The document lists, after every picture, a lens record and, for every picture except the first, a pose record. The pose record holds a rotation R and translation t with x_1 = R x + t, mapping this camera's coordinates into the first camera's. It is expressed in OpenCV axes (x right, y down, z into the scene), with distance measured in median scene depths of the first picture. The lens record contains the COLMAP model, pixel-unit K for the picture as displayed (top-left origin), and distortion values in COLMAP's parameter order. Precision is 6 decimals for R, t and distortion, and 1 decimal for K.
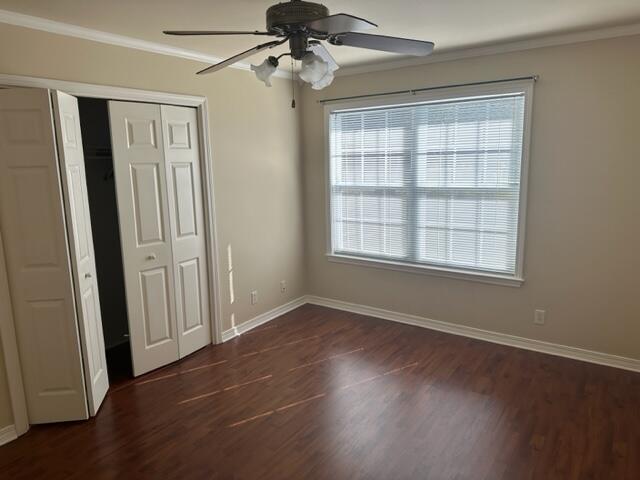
lens RADIAL K [[447.2, 0, 320.0], [0, 447.2, 240.0], [0, 0, 1]] dist [0.080650, -0.107551]
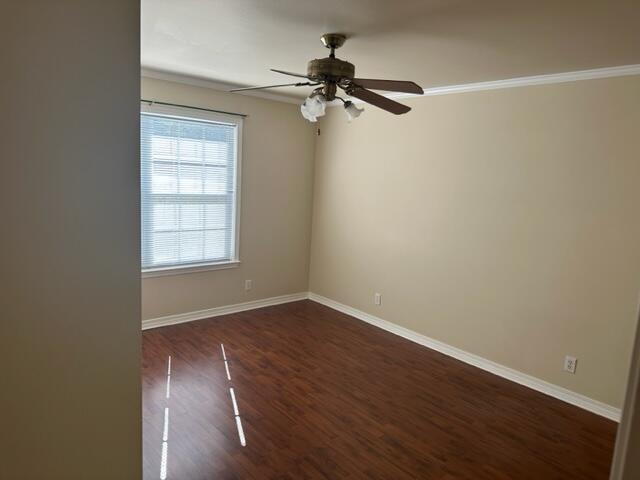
lens RADIAL K [[447.2, 0, 320.0], [0, 447.2, 240.0], [0, 0, 1]] dist [0.080650, -0.107551]
pose [[0.232867, -0.113197, 0.965898, -0.800110], [0.113731, 0.989558, 0.088550, -0.068044], [-0.965835, 0.089232, 0.243309, 0.430804]]
